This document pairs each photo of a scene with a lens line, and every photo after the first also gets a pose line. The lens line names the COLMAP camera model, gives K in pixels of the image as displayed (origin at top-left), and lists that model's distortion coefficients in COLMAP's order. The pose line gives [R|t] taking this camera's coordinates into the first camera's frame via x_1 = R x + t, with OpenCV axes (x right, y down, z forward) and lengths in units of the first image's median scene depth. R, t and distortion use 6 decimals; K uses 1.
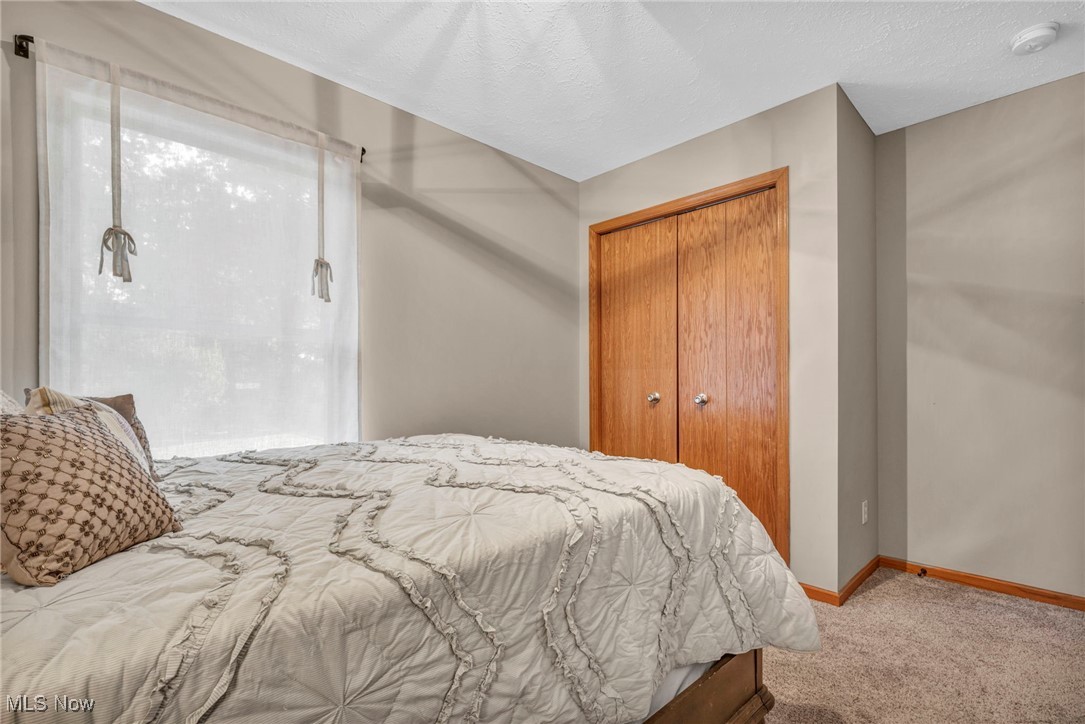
lens RADIAL K [[504.9, 0, 542.5], [0, 504.9, 362.0], [0, 0, 1]] dist [0.000495, 0.000078]
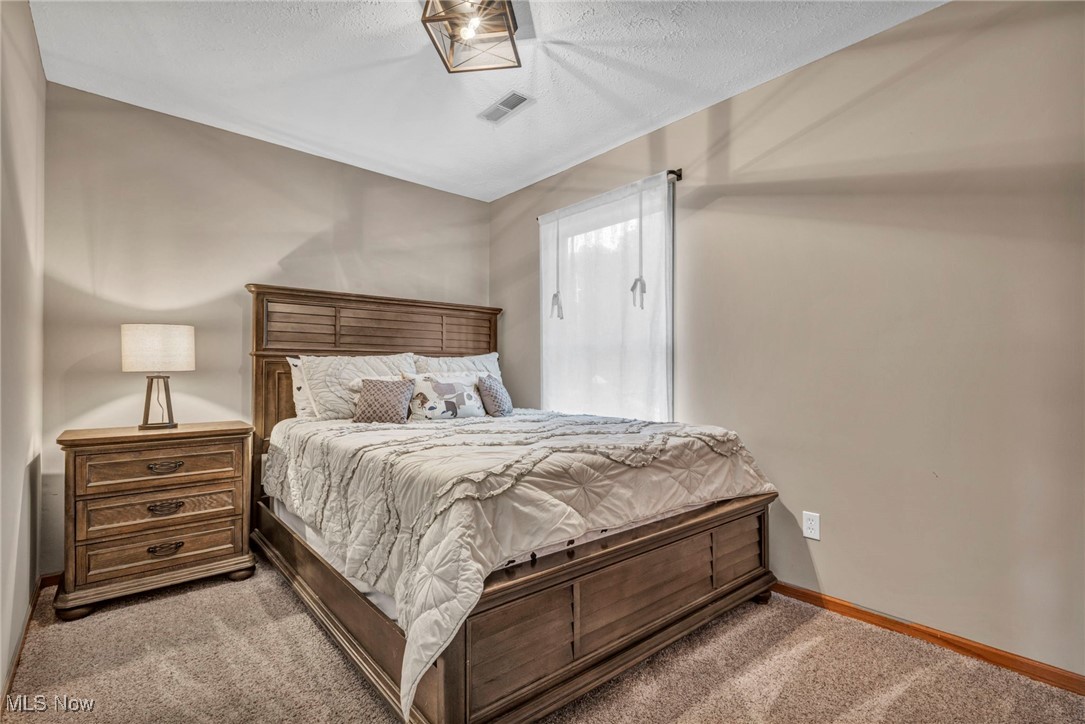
lens RADIAL K [[504.9, 0, 542.5], [0, 504.9, 362.0], [0, 0, 1]] dist [0.000495, 0.000078]
pose [[-0.067934, -0.006638, -0.997668, 0.833886], [0.031680, 0.999459, -0.008808, 0.016620], [0.997187, -0.032204, -0.067687, 0.788096]]
